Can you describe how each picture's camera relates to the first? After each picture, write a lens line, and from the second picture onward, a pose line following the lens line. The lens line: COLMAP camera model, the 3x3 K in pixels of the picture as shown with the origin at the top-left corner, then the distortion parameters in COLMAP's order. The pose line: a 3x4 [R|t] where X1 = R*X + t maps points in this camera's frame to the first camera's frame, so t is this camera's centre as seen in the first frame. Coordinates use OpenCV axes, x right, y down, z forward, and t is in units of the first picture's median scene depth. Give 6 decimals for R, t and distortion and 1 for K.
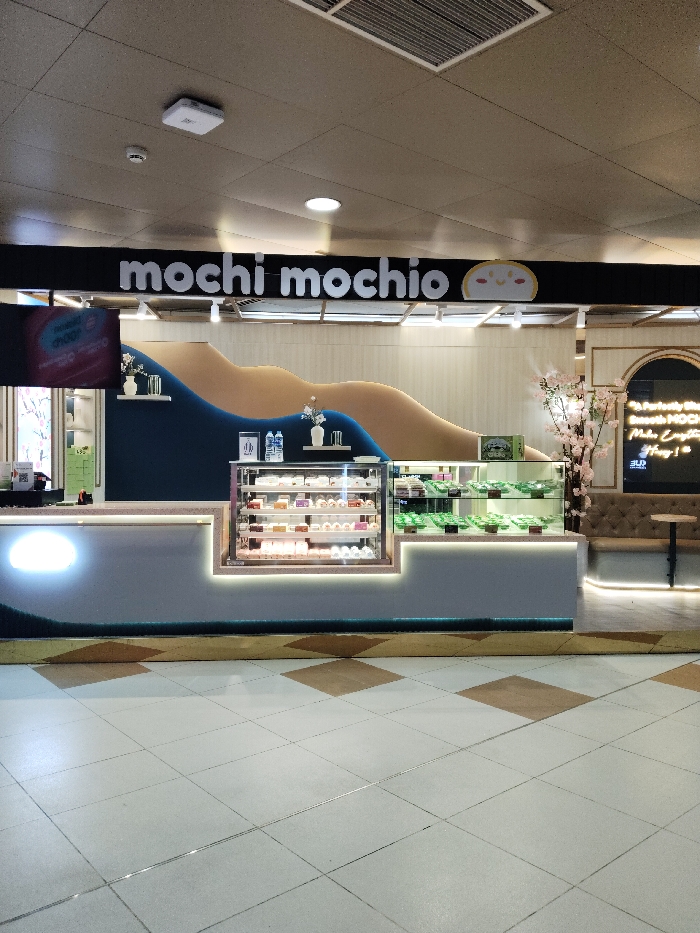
lens RADIAL K [[739.9, 0, 346.4], [0, 739.9, 463.5], [0, 0, 1]] dist [0.056376, -0.094363]
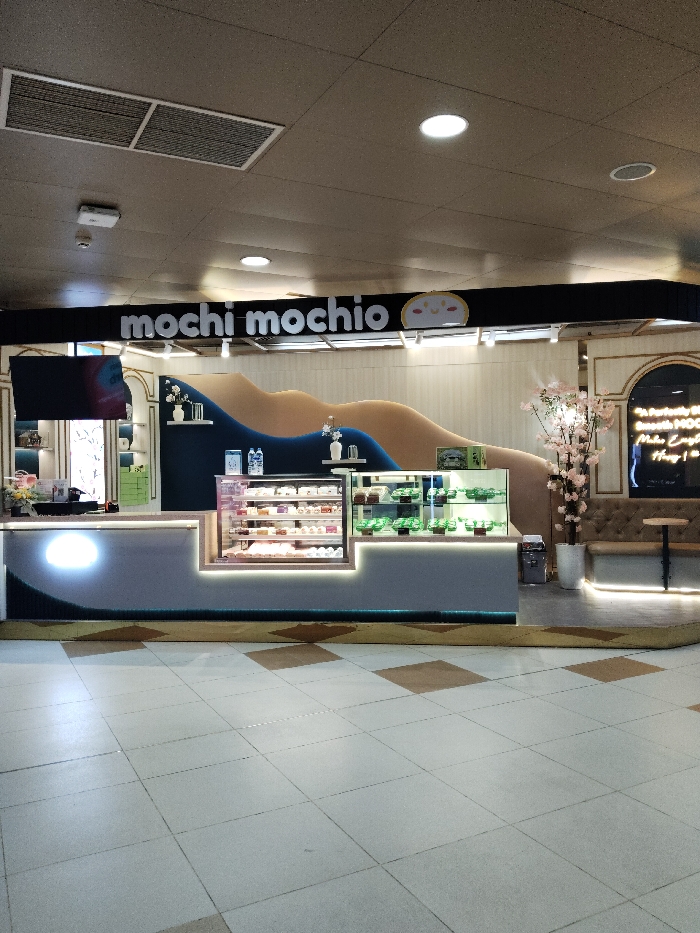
lens RADIAL K [[739.9, 0, 352.6], [0, 739.9, 460.7], [0, 0, 1]] dist [0.056376, -0.094363]
pose [[0.975508, -0.025982, -0.218422, 0.313726], [0.021204, 0.999483, -0.024188, 0.006998], [0.218937, 0.018964, 0.975555, -0.114928]]
